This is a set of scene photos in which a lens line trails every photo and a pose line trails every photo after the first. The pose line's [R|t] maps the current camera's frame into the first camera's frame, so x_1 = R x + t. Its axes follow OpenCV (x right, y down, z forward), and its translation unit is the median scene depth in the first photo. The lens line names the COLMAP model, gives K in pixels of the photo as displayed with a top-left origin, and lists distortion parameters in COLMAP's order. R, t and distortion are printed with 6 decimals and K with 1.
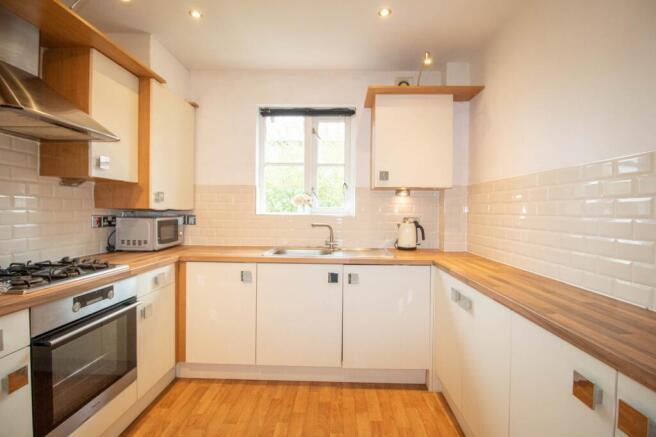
lens RADIAL K [[303.1, 0, 335.2], [0, 303.1, 218.1], [0, 0, 1]] dist [0.001544, -0.014158]
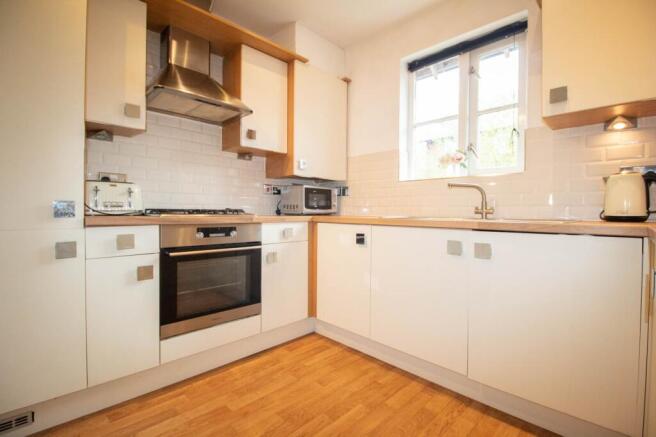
lens RADIAL K [[303.1, 0, 335.2], [0, 303.1, 218.1], [0, 0, 1]] dist [0.001544, -0.014158]
pose [[0.725337, 0.006137, -0.688367, 0.282136], [-0.013854, 0.999888, -0.005683, 0.133450], [0.688255, 0.013659, 0.725341, 0.274433]]
